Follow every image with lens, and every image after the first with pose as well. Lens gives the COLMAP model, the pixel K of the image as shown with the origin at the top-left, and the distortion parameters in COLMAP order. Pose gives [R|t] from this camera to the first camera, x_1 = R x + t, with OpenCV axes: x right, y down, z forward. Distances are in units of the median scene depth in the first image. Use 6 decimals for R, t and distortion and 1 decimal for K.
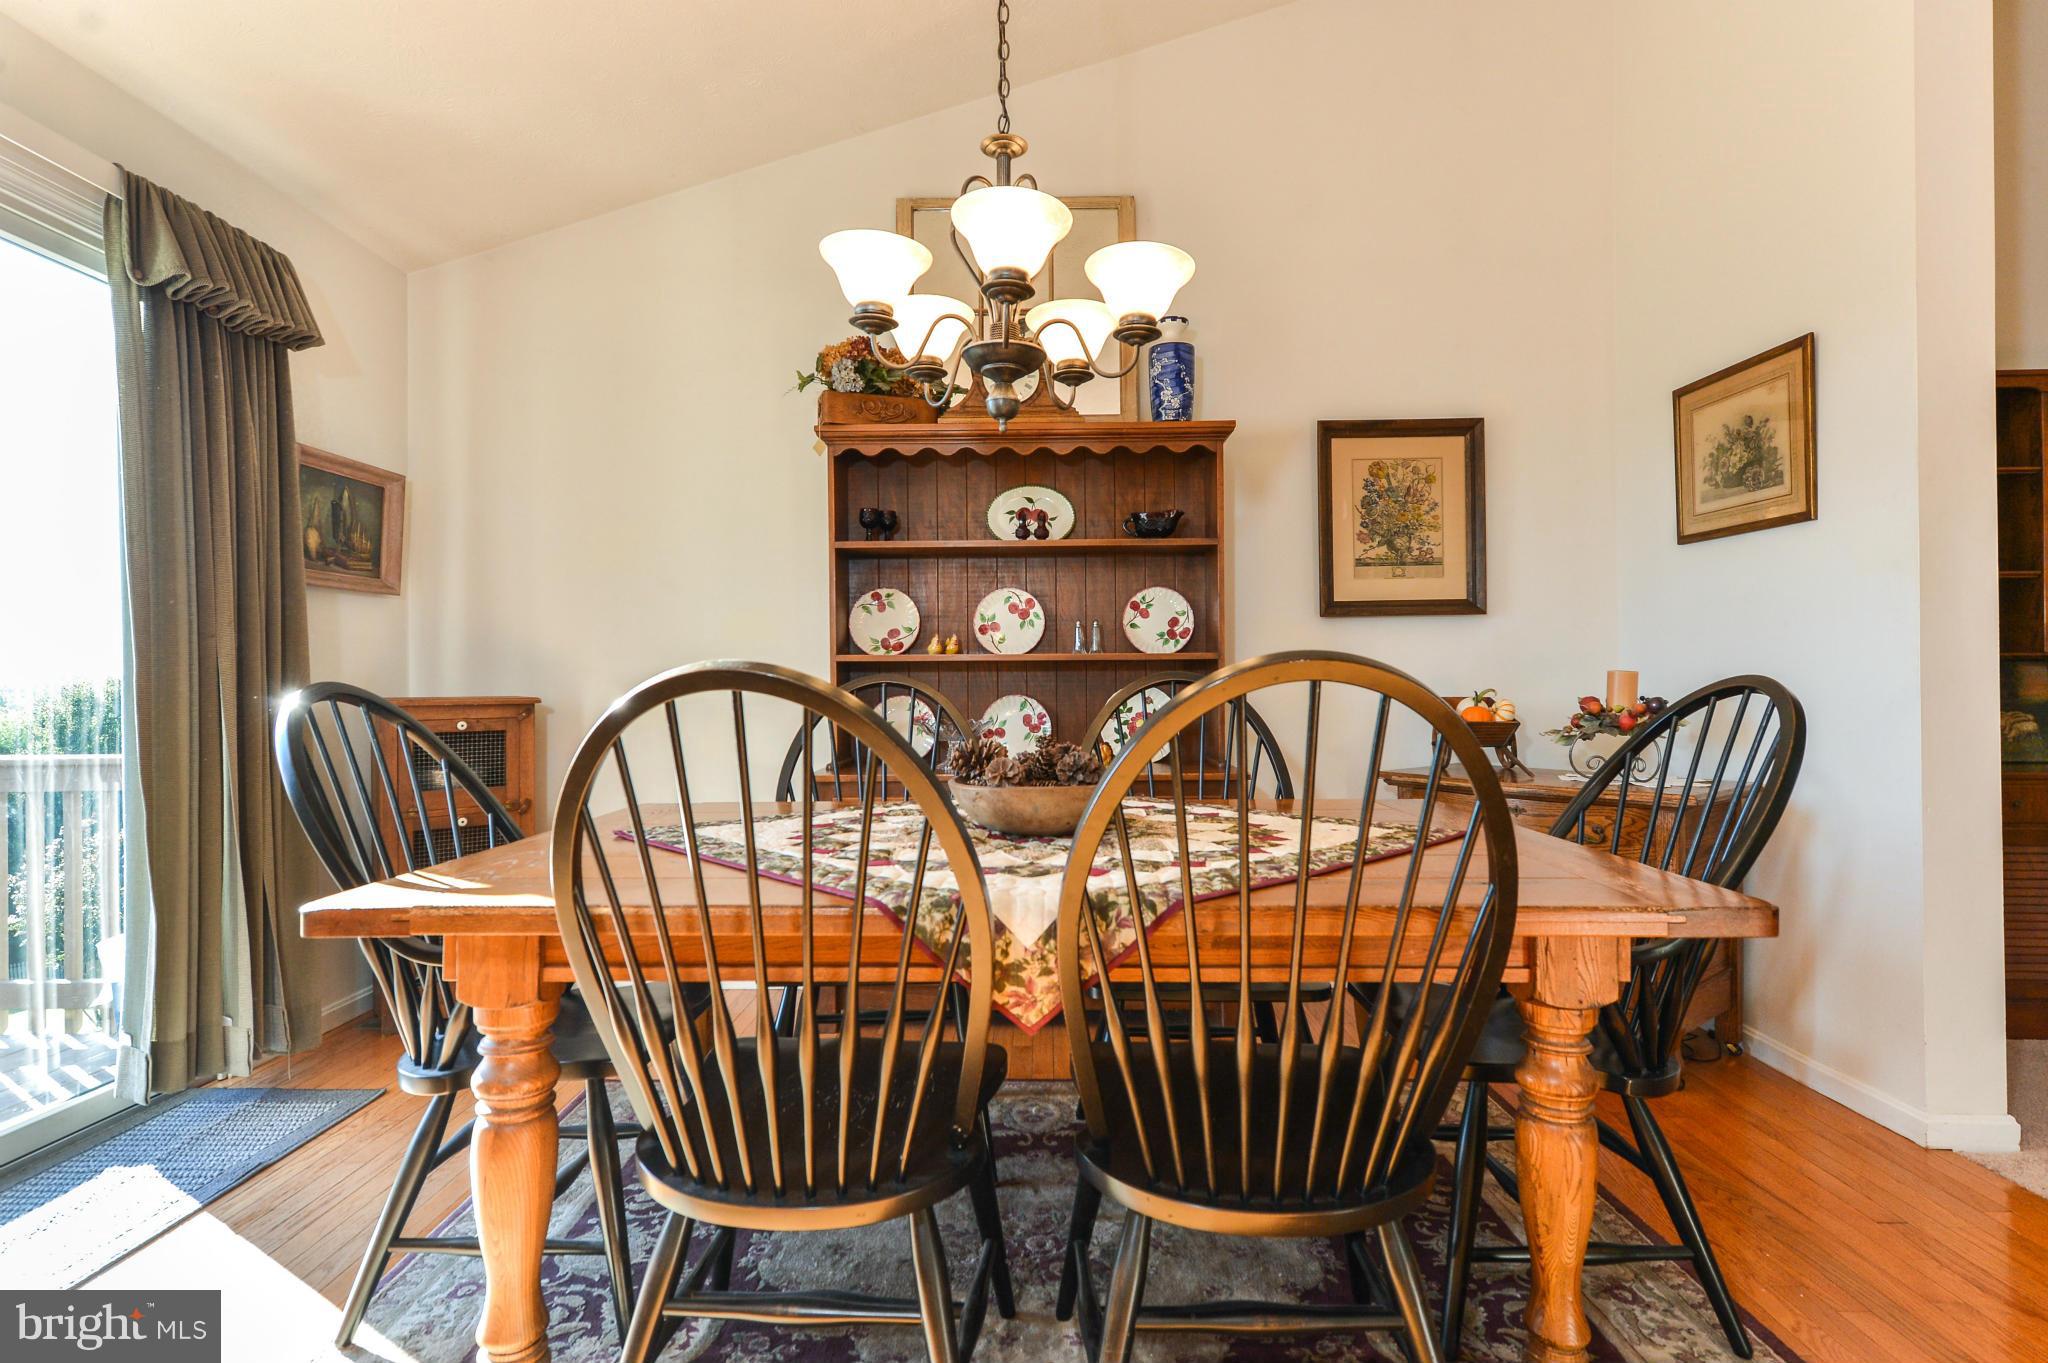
lens RADIAL K [[1018.5, 0, 1021.4], [0, 1018.5, 686.9], [0, 0, 1]] dist [0.001365, 0.000204]
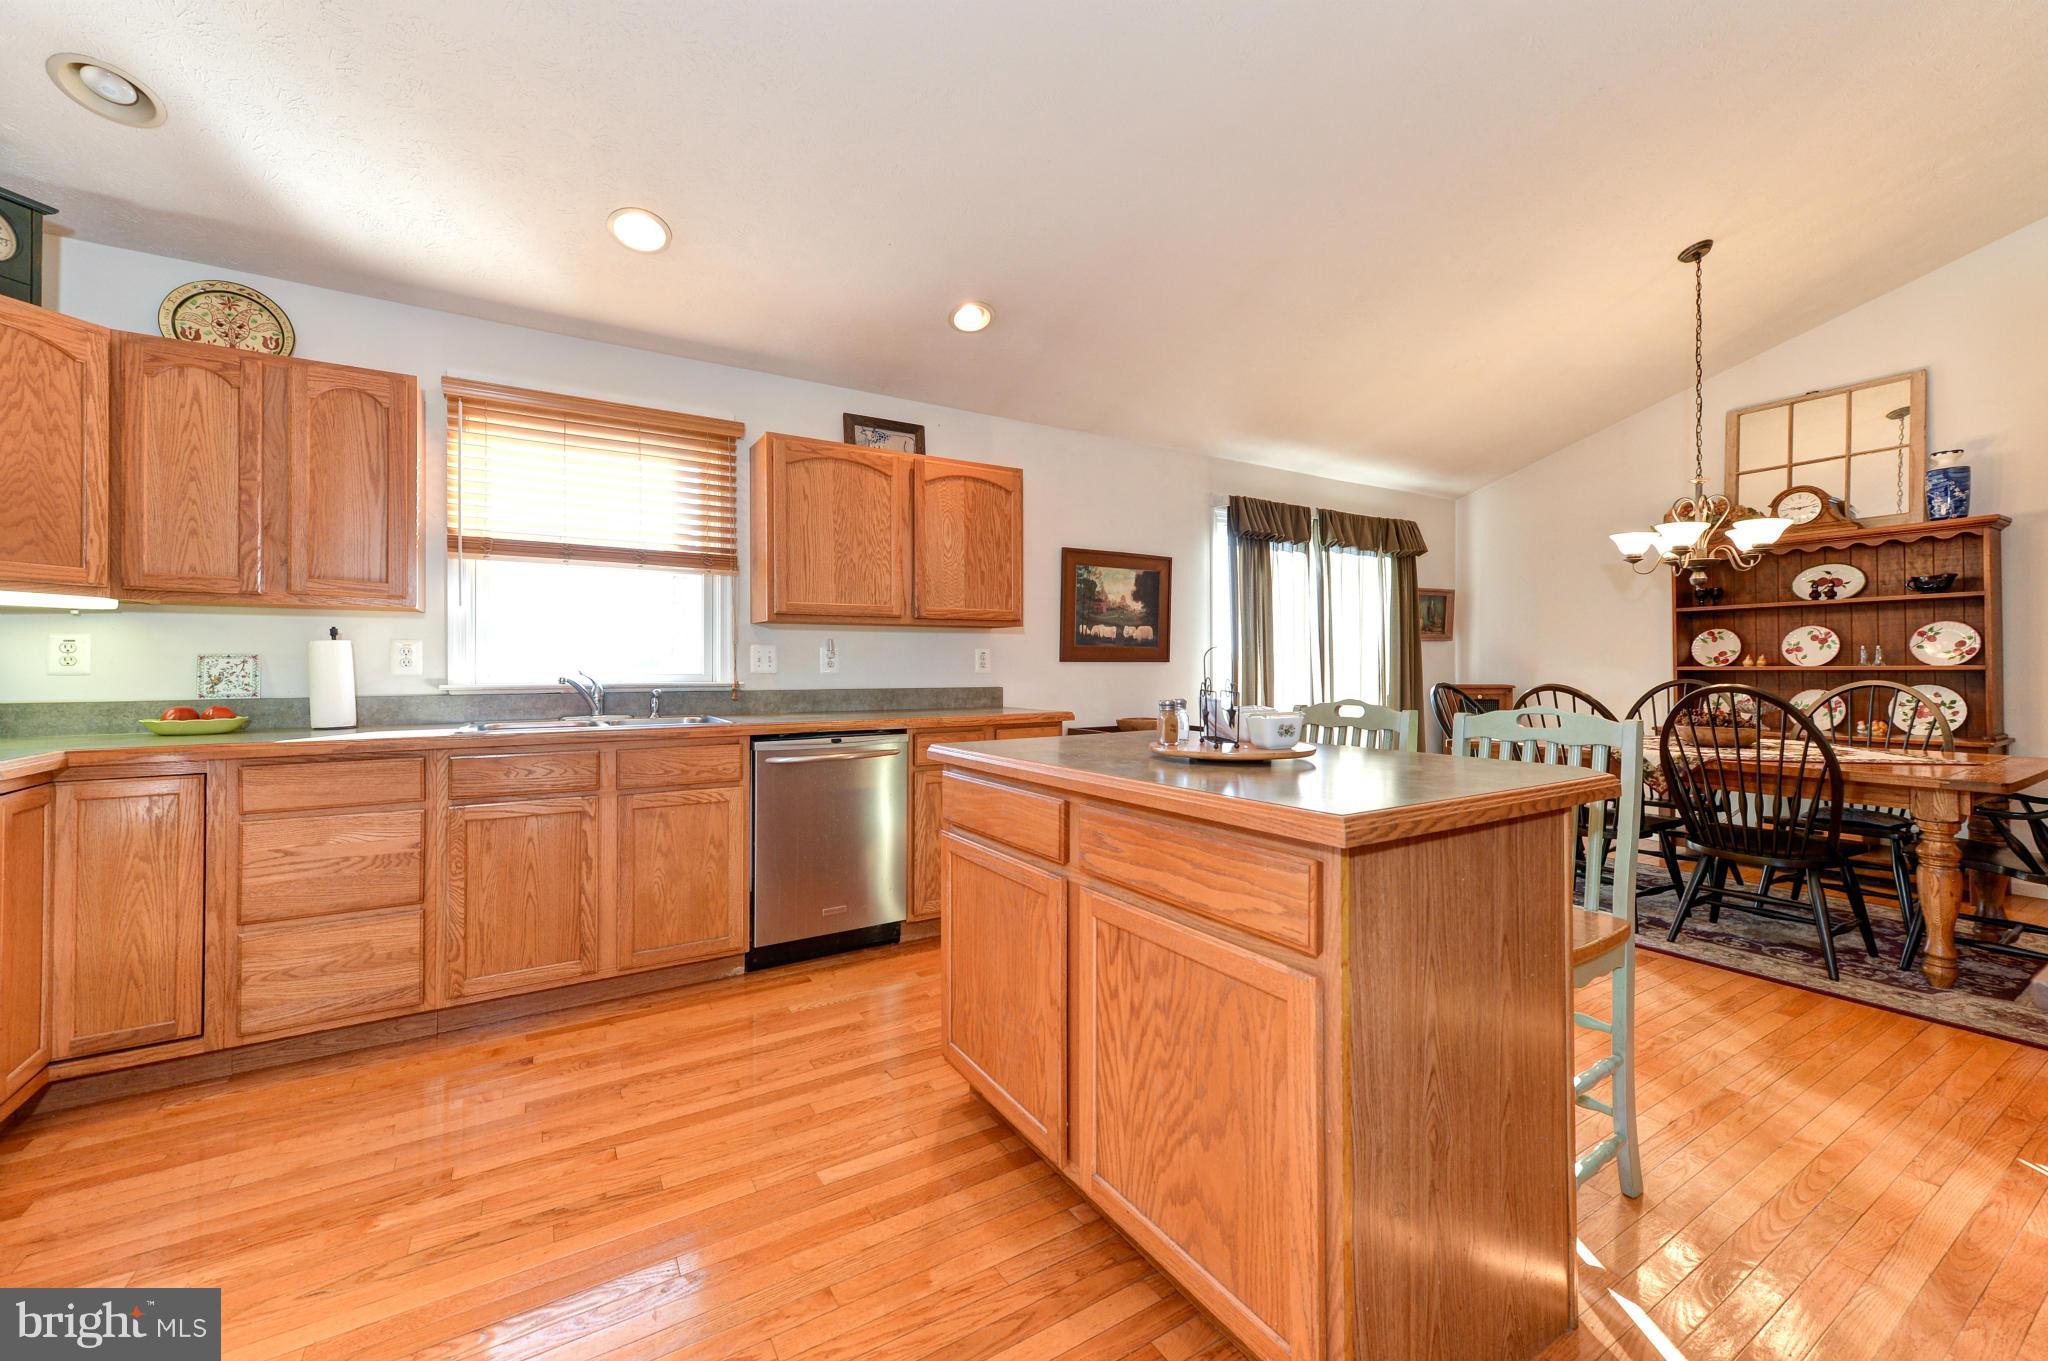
lens RADIAL K [[803.6, 0, 1024.0], [0, 803.6, 664.9], [0, 0, 1]] dist [0.010582, 0.000192]
pose [[0.535226, -0.001405, -0.844708, 0.431377], [0.000330, 0.999999, -0.001454, -0.031332], [0.844709, 0.000500, 0.535226, -0.831430]]
